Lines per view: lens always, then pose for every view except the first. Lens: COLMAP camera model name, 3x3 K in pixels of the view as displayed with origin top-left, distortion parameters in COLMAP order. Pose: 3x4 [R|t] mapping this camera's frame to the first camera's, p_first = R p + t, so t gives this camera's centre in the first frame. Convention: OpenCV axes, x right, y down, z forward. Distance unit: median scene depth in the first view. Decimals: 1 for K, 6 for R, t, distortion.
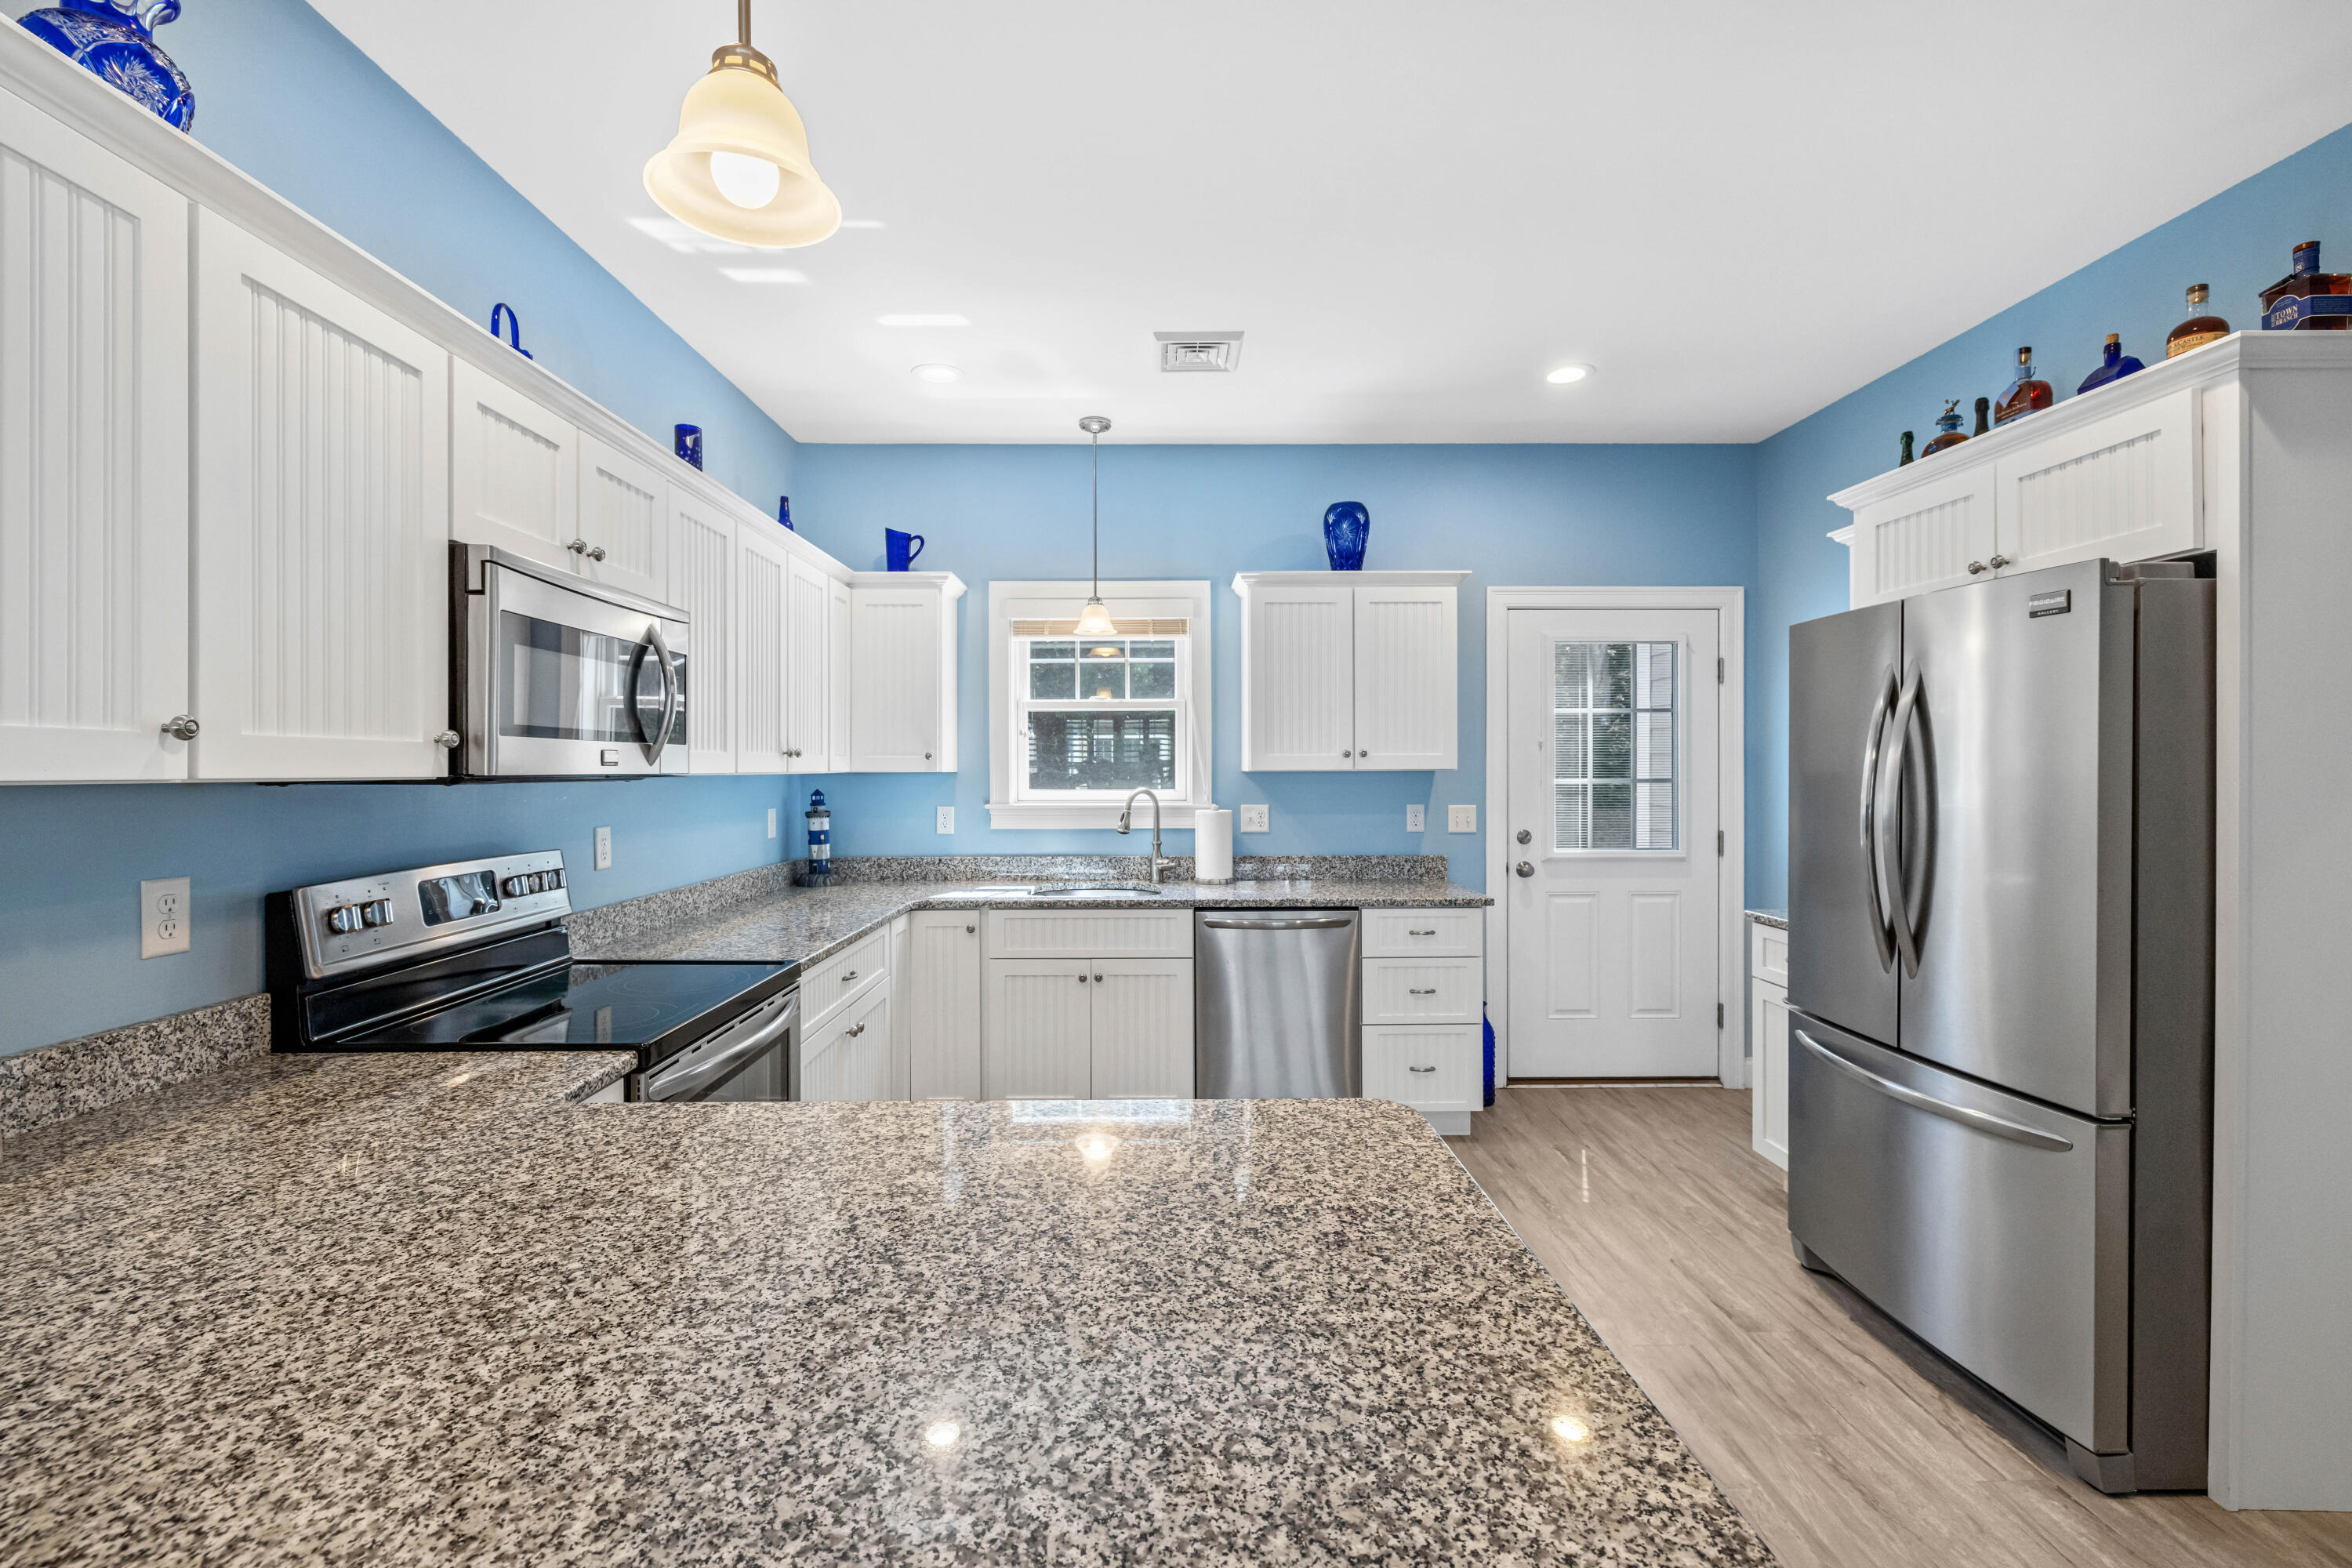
lens RADIAL K [[997.0, 0, 1152.6], [0, 997.0, 772.1], [0, 0, 1]] dist [-0.002405, 0.000797]
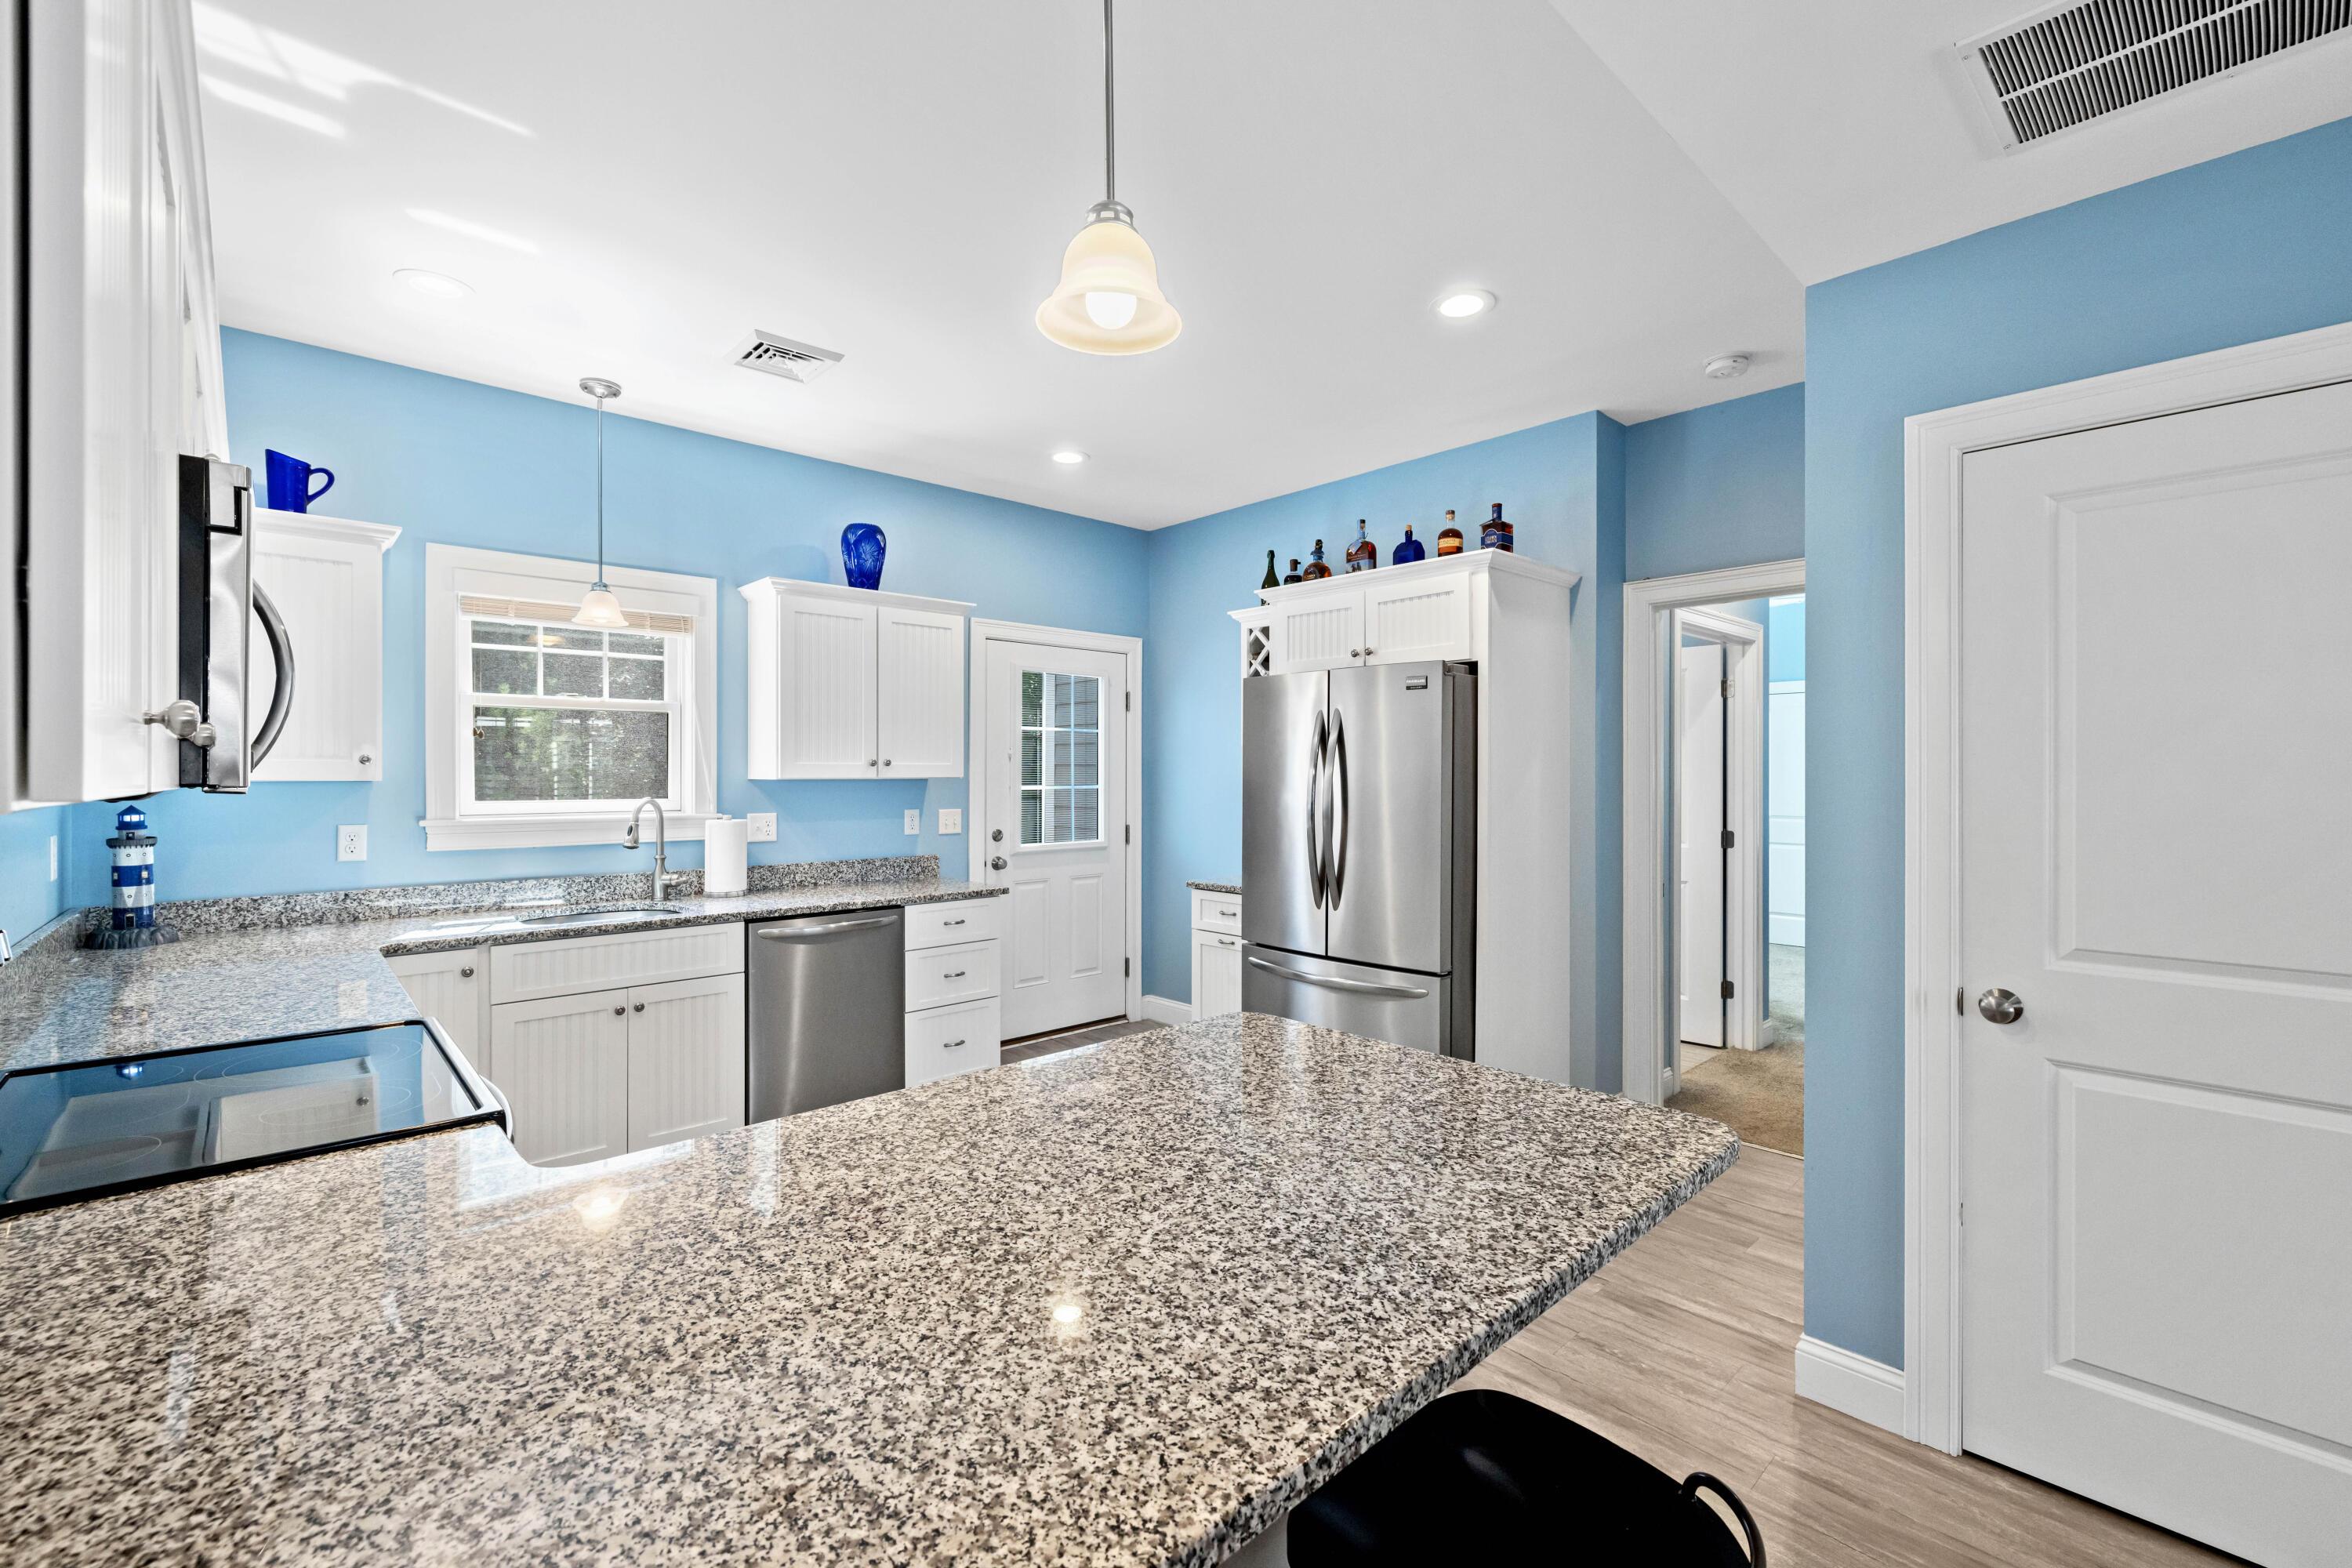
lens RADIAL K [[997.0, 0, 1172.9], [0, 997.0, 774.9], [0, 0, 1]] dist [-0.002405, 0.000797]
pose [[0.735831, 0.002501, 0.677160, -0.309986], [0.000556, 0.999991, -0.004297, -0.000726], [-0.677165, 0.003539, 0.735823, 0.007011]]
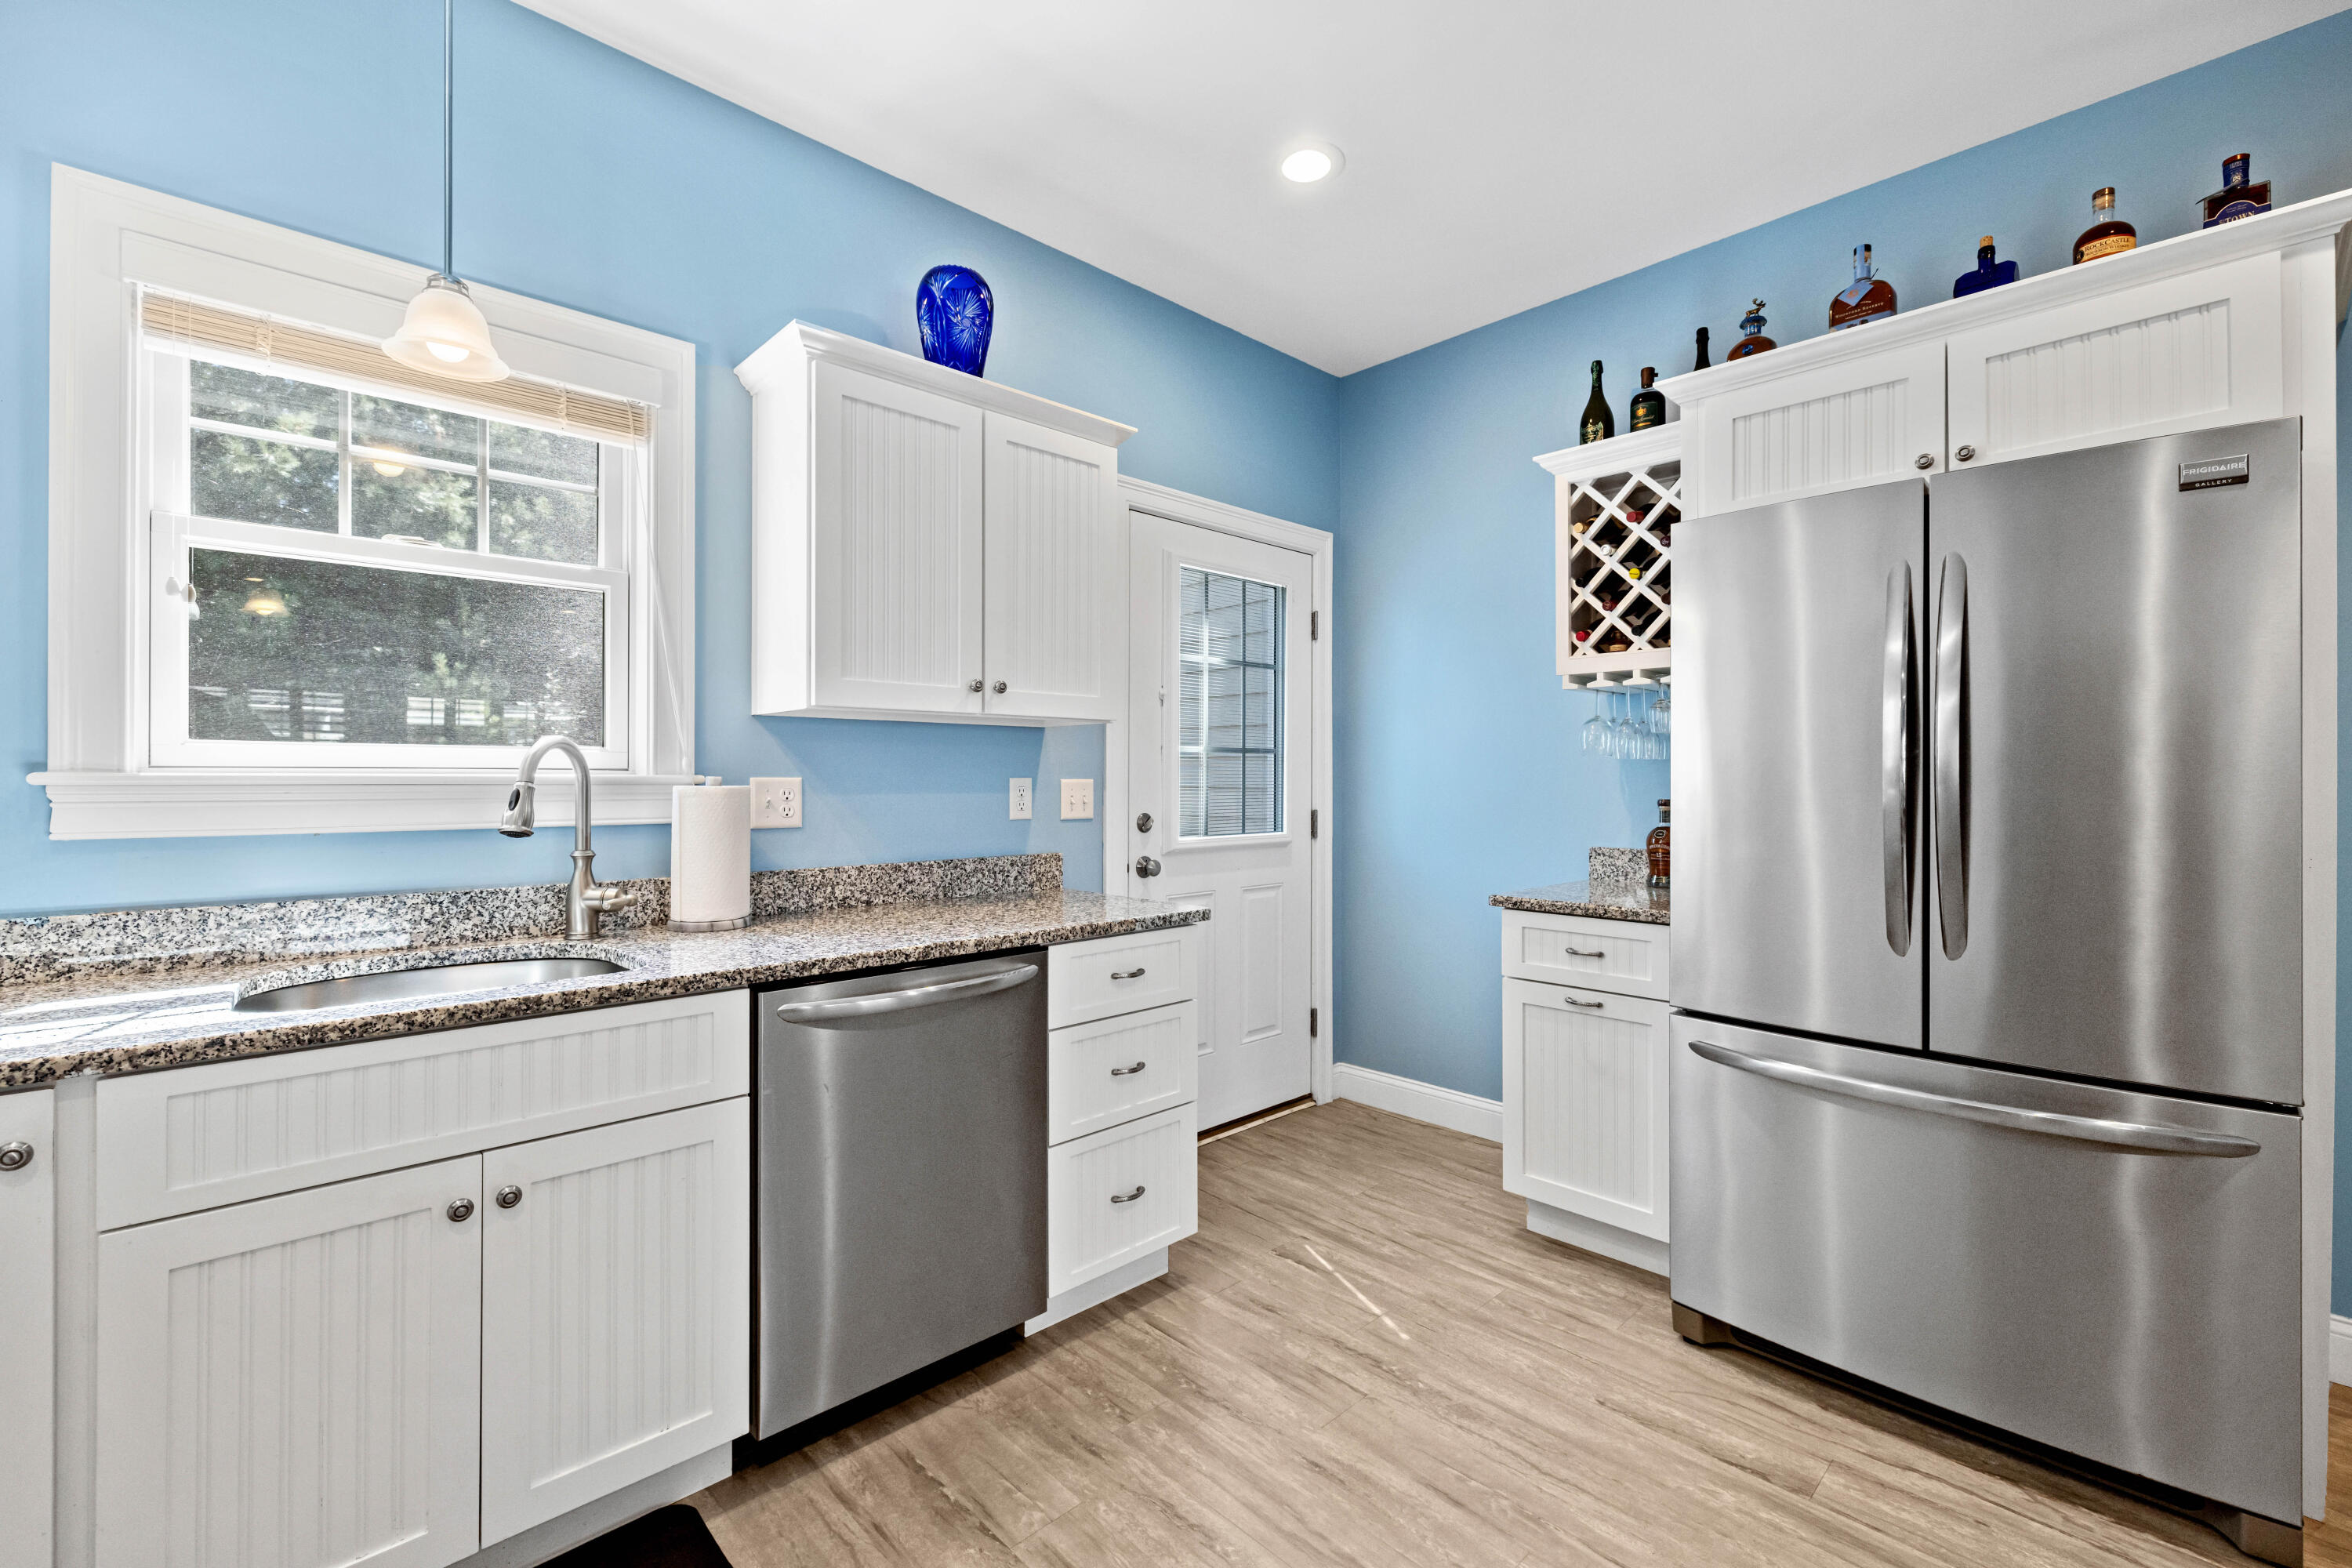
lens RADIAL K [[997.0, 0, 1177.5], [0, 997.0, 774.1], [0, 0, 1]] dist [-0.002405, 0.000797]
pose [[0.724788, 0.006213, 0.688944, -0.135130], [0.000795, 0.999951, -0.009854, 0.042953], [-0.688972, 0.007689, 0.724747, 0.530486]]
